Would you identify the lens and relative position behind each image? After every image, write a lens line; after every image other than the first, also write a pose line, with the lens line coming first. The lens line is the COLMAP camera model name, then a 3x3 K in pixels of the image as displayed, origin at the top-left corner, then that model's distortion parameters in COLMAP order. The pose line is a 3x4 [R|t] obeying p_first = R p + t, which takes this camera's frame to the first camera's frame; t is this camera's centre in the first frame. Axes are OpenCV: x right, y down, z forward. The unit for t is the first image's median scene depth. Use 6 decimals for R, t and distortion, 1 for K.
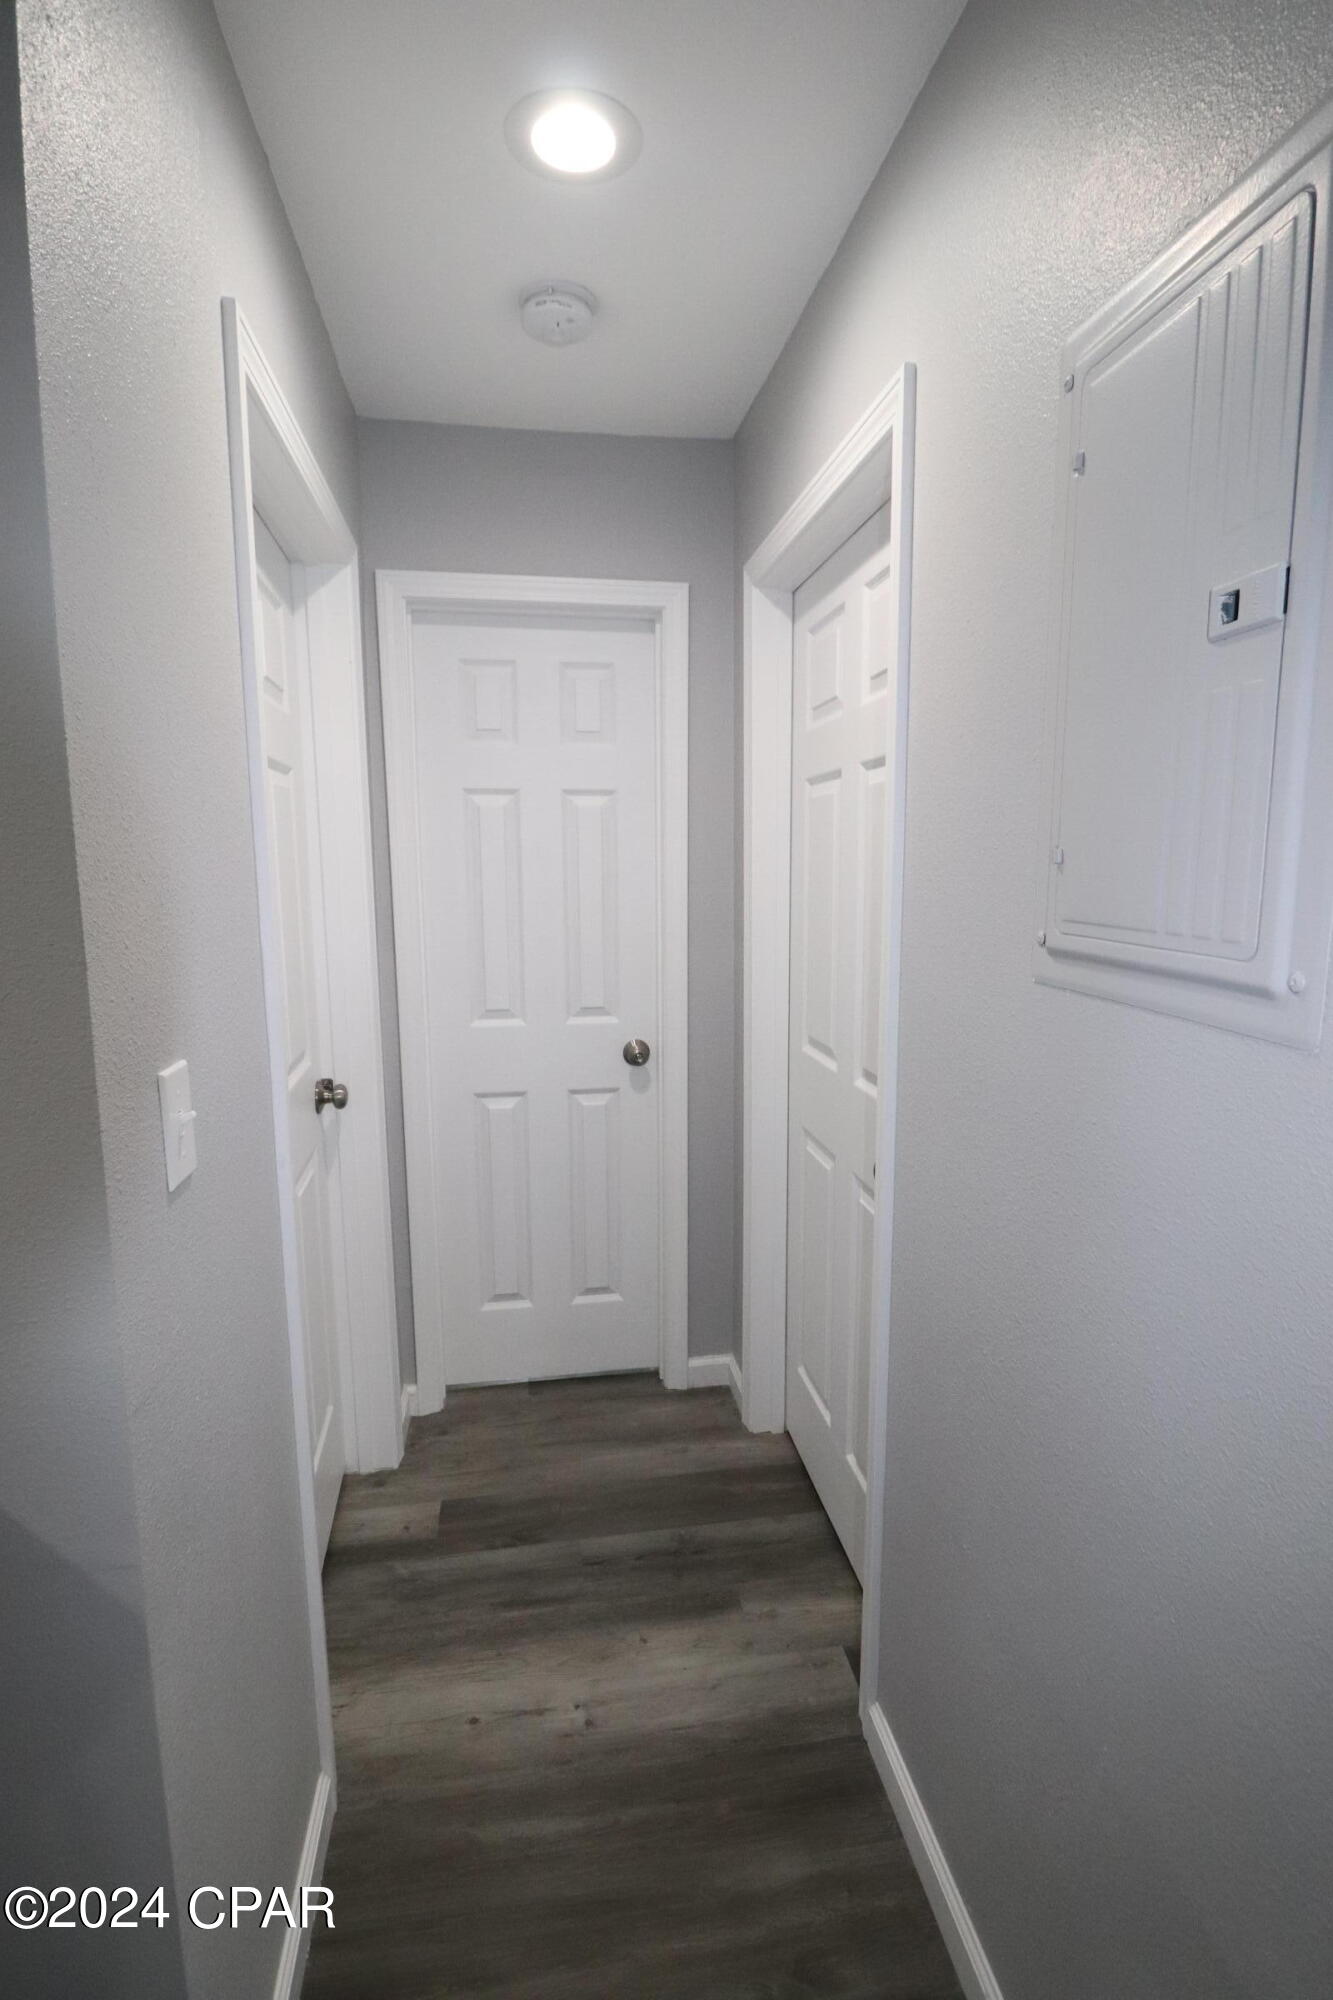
lens RADIAL K [[992.1, 0, 666.5], [0, 992.1, 1000.0], [0, 0, 1]] dist [0.000497, 0.000058]
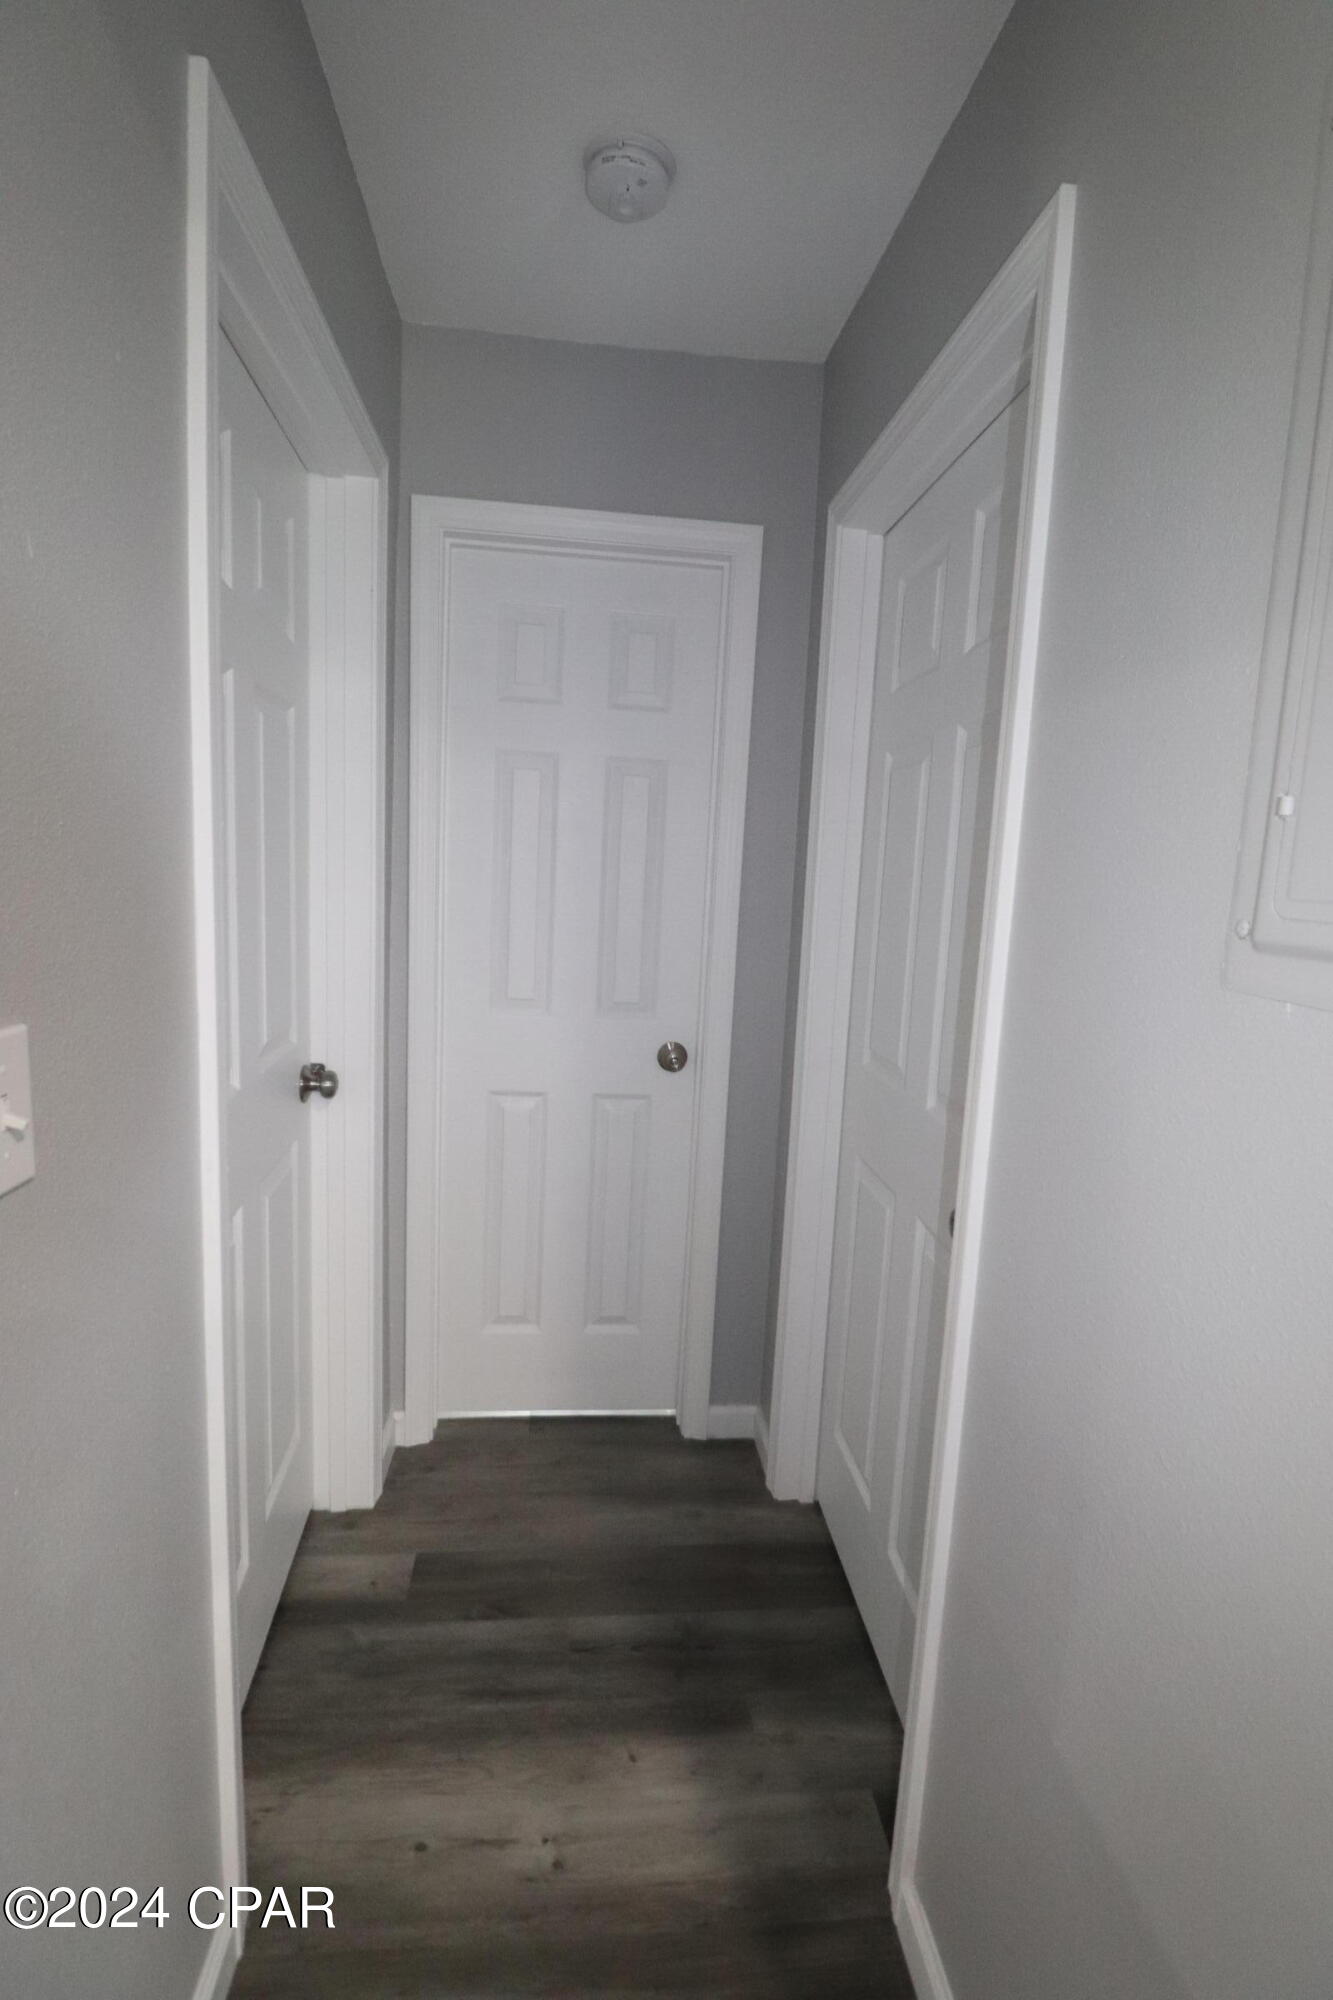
lens RADIAL K [[992.1, 0, 666.5], [0, 992.1, 1000.0], [0, 0, 1]] dist [0.000497, 0.000058]
pose [[0.996837, 0.061622, -0.050189, 0.007225], [-0.061911, 0.998073, -0.004233, 0.007738], [0.049832, 0.007327, 0.998731, 0.140527]]
